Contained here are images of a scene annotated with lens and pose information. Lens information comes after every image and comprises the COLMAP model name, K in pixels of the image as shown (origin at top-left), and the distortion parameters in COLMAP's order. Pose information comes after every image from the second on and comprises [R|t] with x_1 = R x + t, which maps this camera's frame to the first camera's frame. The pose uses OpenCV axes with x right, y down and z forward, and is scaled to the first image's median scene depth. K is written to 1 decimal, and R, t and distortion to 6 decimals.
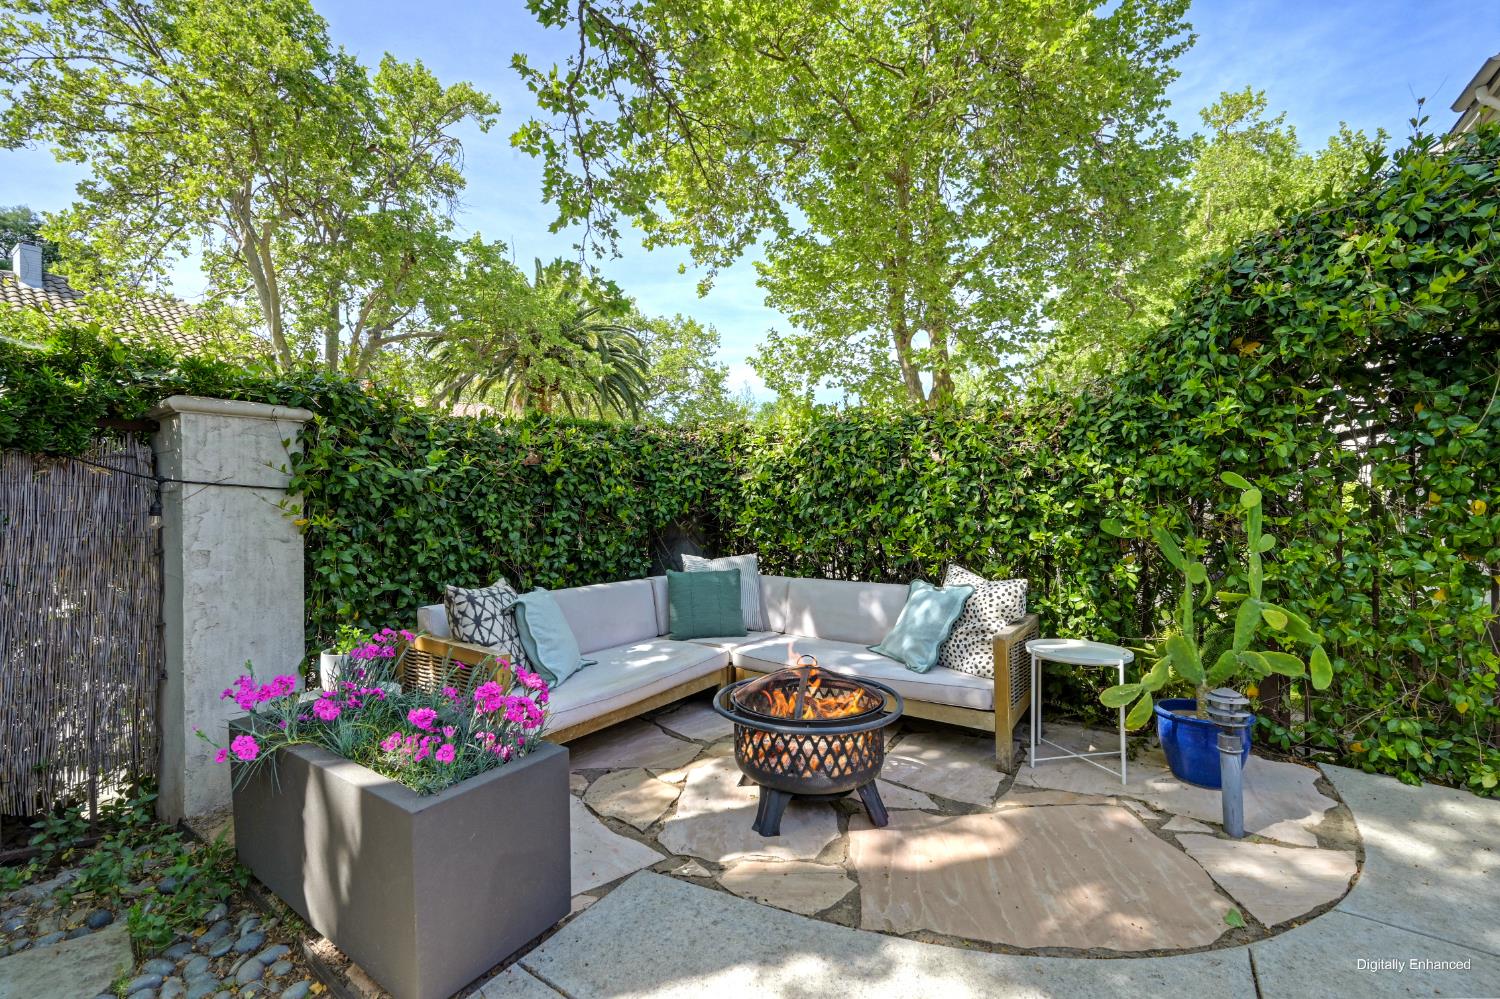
lens RADIAL K [[617.1, 0, 739.5], [0, 617.1, 504.2], [0, 0, 1]] dist [-0.002526, -0.000362]
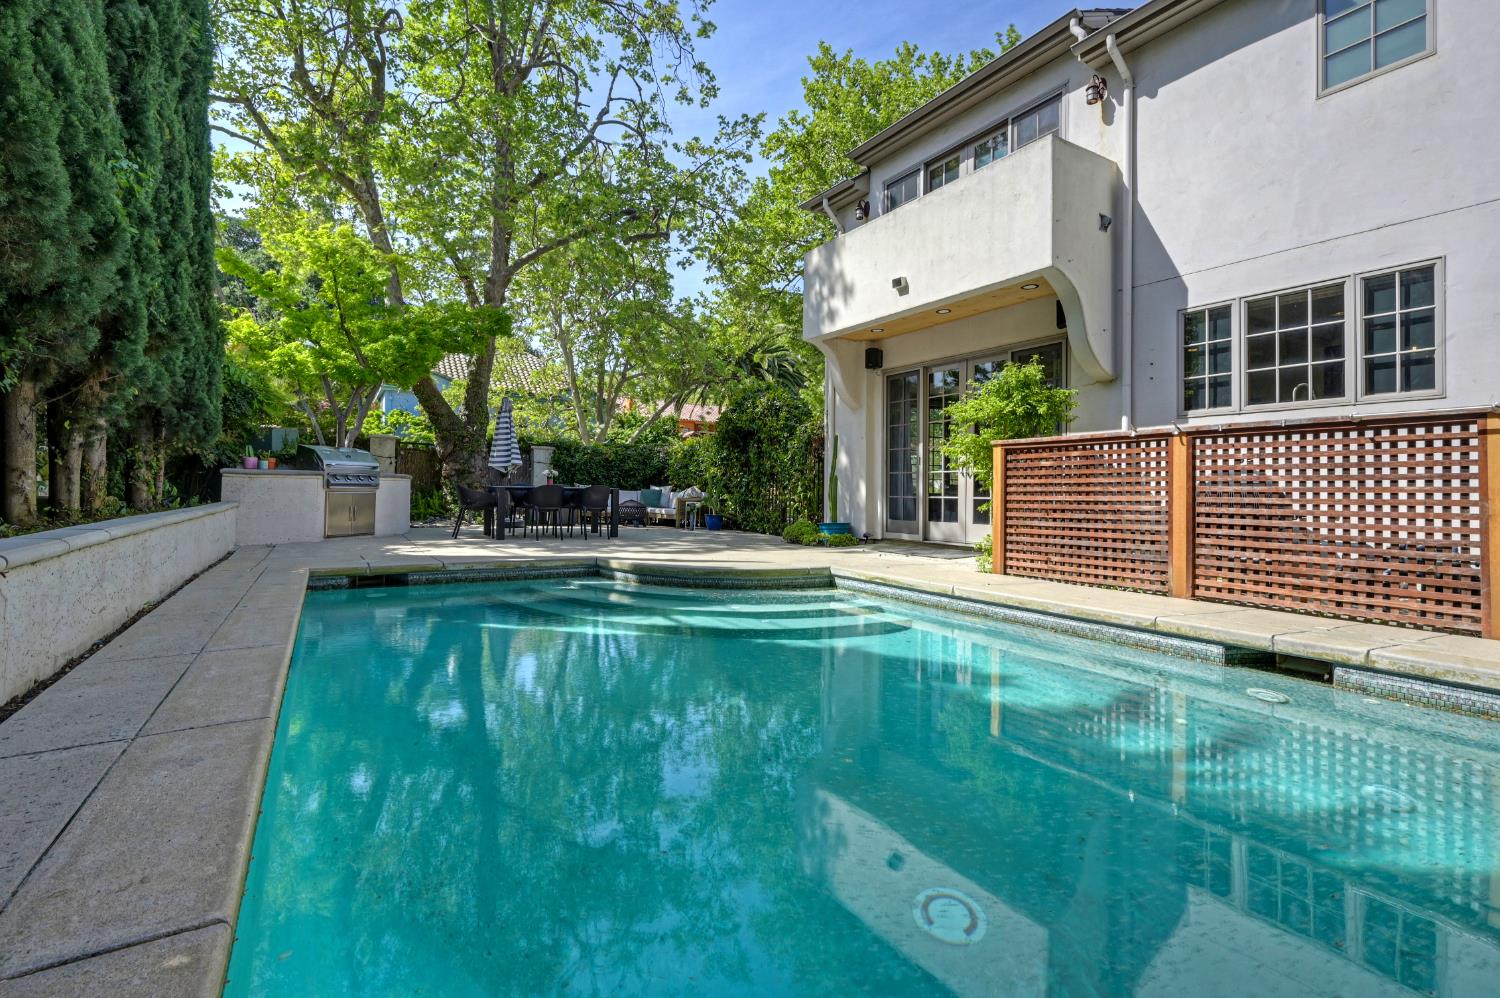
lens RADIAL K [[677.5, 0, 750.0], [0, 677.5, 499.0], [0, 0, 1]] dist [0.000141, -0.000130]
pose [[0.918085, 0.022696, -0.395734, 2.950450], [-0.022486, 0.999734, 0.005171, 0.199901], [0.395746, 0.004151, 0.918351, -3.427334]]
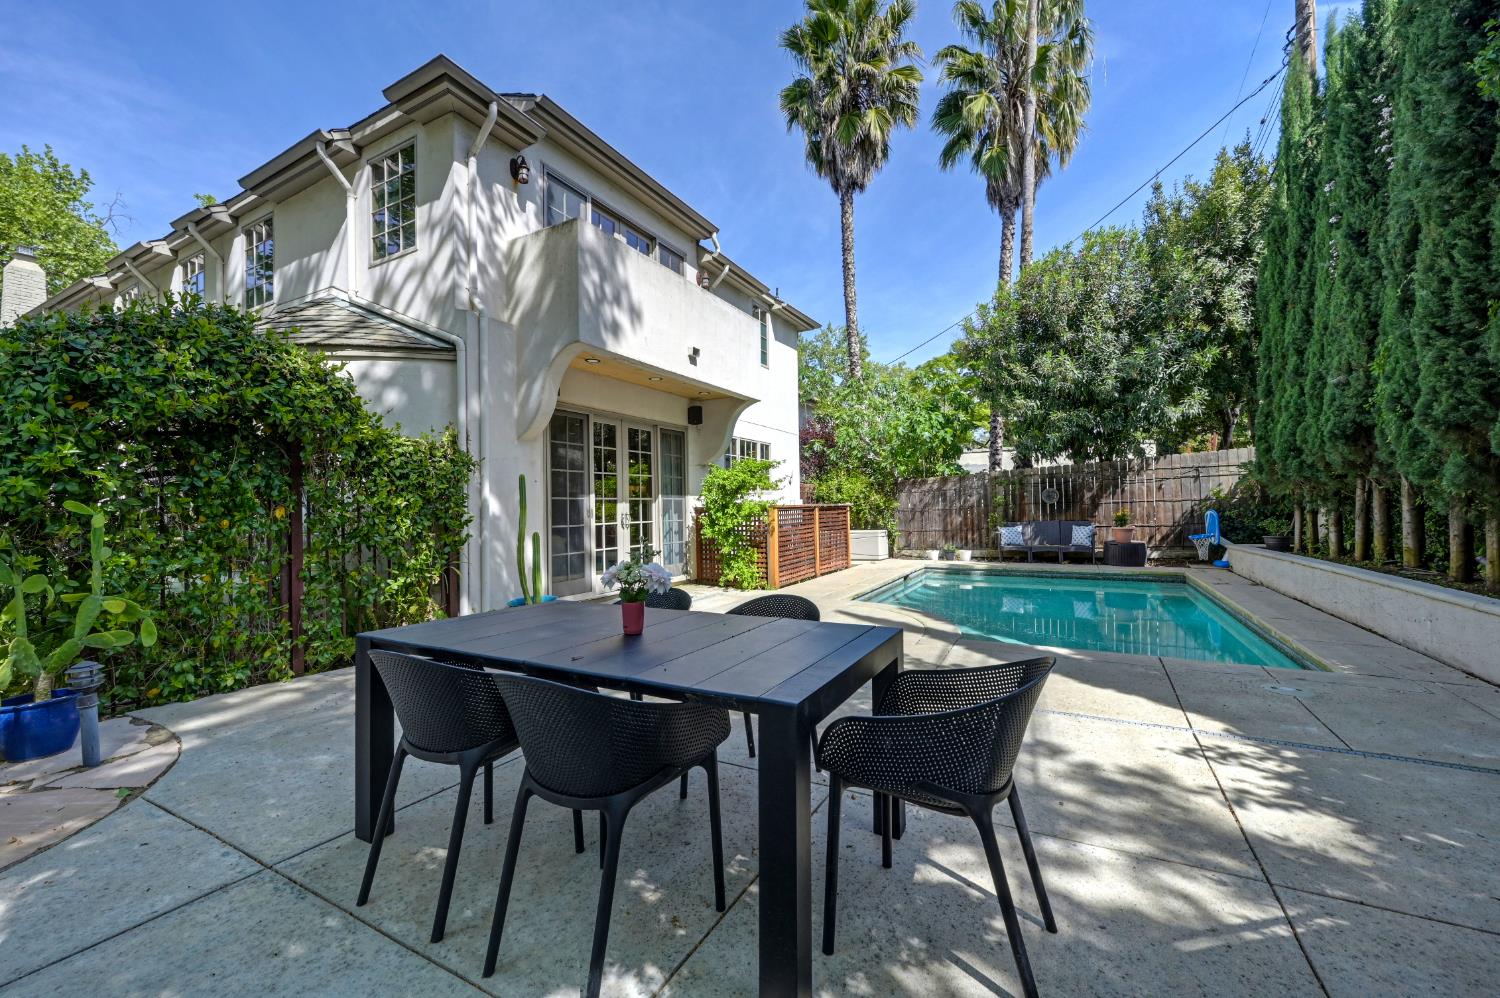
lens RADIAL K [[596.6, 0, 742.7], [0, 596.6, 492.0], [0, 0, 1]] dist [0.003742, 0.000123]
pose [[-0.081238, 0.030593, 0.996225, -0.589710], [0.024765, 0.999282, -0.028668, -0.000426], [-0.996387, 0.022343, -0.081938, -0.310635]]
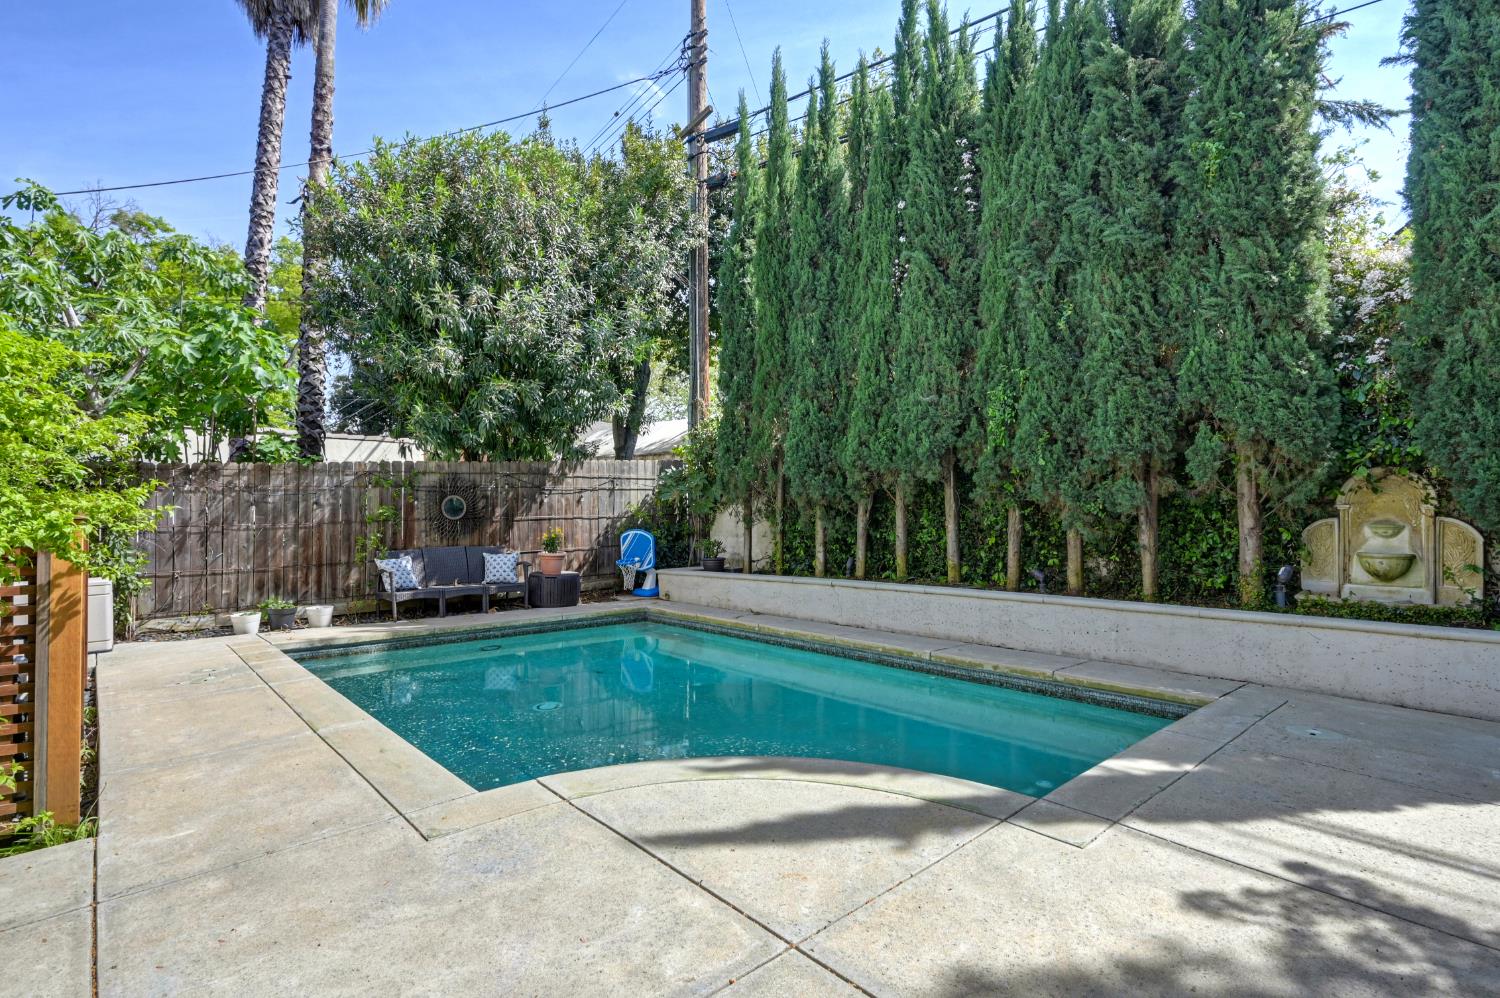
lens RADIAL K [[722.9, 0, 752.9], [0, 722.9, 503.3], [0, 0, 1]] dist [-0.003451, 0.000692]
pose [[-0.971178, 0.008797, 0.238193, 1.629181], [0.006240, 0.999915, -0.011489, -0.017595], [-0.238274, -0.009672, -0.971150, 0.073462]]
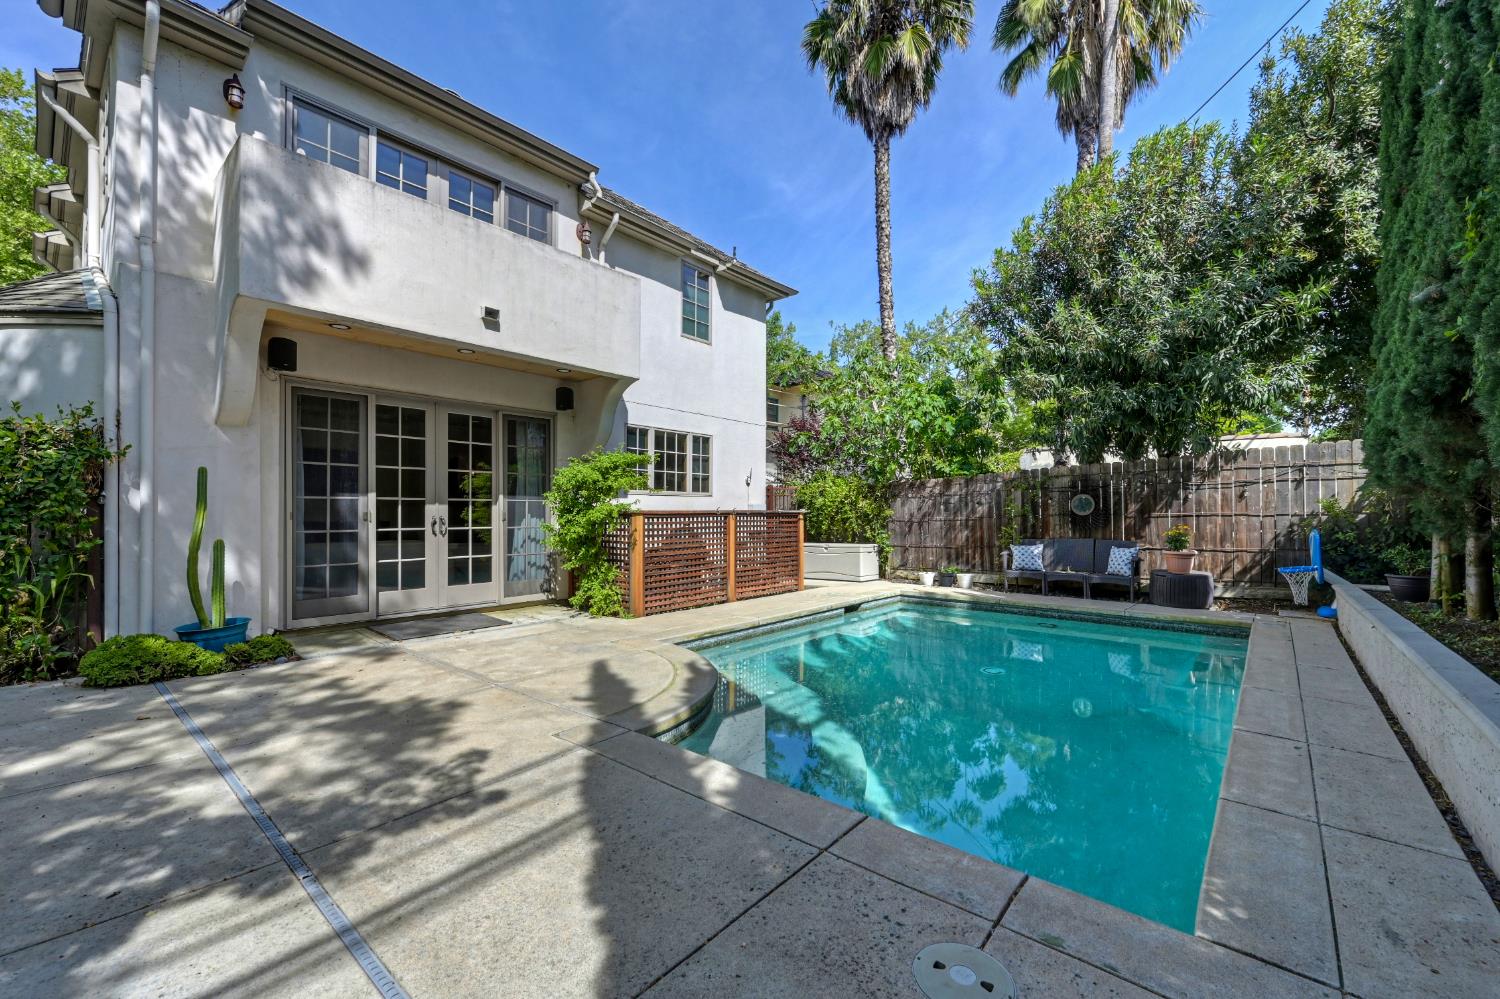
lens RADIAL K [[617.1, 0, 739.5], [0, 617.1, 504.2], [0, 0, 1]] dist [-0.002526, -0.000362]
pose [[0.125725, 0.015388, 0.991946, 0.138080], [0.004495, 0.999861, -0.016081, -0.001691], [-0.992055, 0.006481, 0.125638, -1.624599]]
